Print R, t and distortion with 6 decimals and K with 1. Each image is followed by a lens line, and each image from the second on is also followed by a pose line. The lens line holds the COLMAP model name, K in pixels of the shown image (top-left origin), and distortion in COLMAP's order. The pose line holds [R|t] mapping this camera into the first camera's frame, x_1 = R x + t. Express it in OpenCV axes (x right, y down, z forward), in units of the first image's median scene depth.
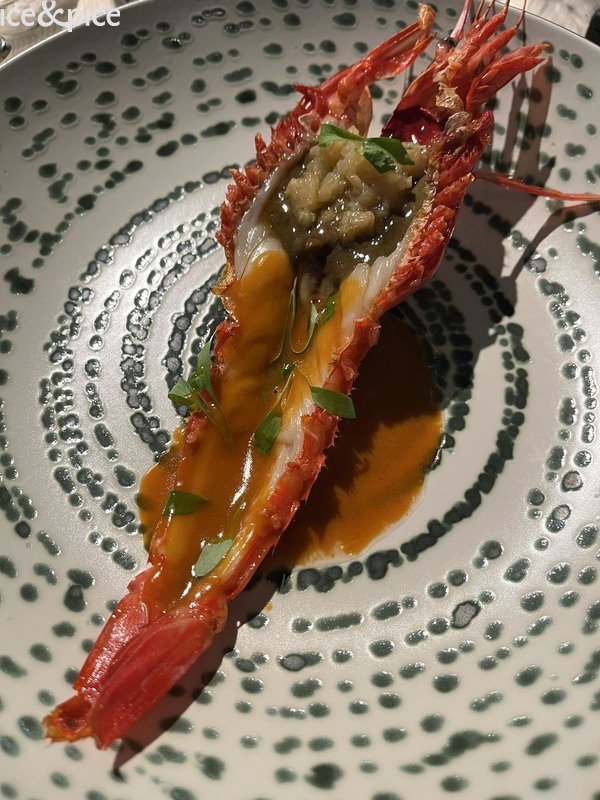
lens RADIAL K [[602.4, 0, 295.0], [0, 602.4, 406.9], [0, 0, 1]] dist [-0.006430, -0.032601]
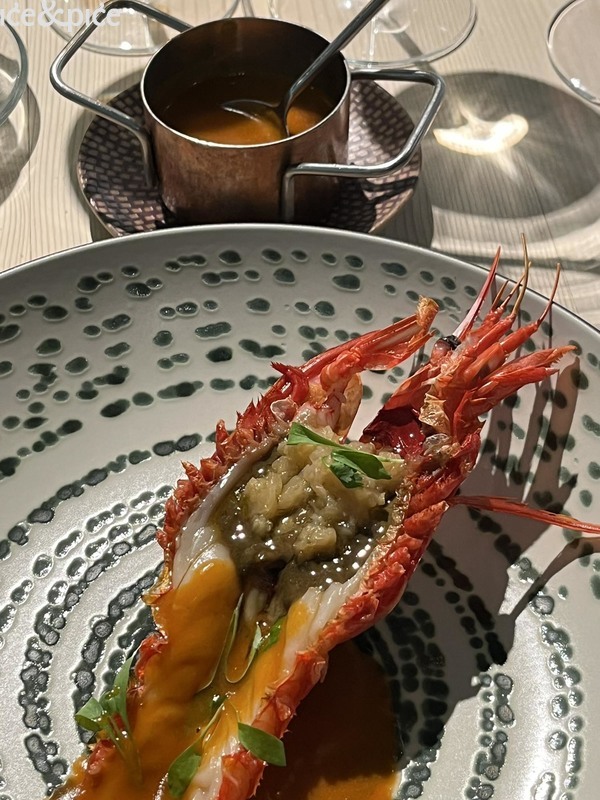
lens RADIAL K [[1466.0, 0, 303.8], [0, 1466.0, 404.7], [0, 0, 1]] dist [0.075321, 0.000000]
pose [[0.993786, 0.099514, -0.049859, 0.155418], [-0.109103, 0.959590, -0.259391, 0.057033], [0.022031, 0.263219, 0.964485, -1.012666]]
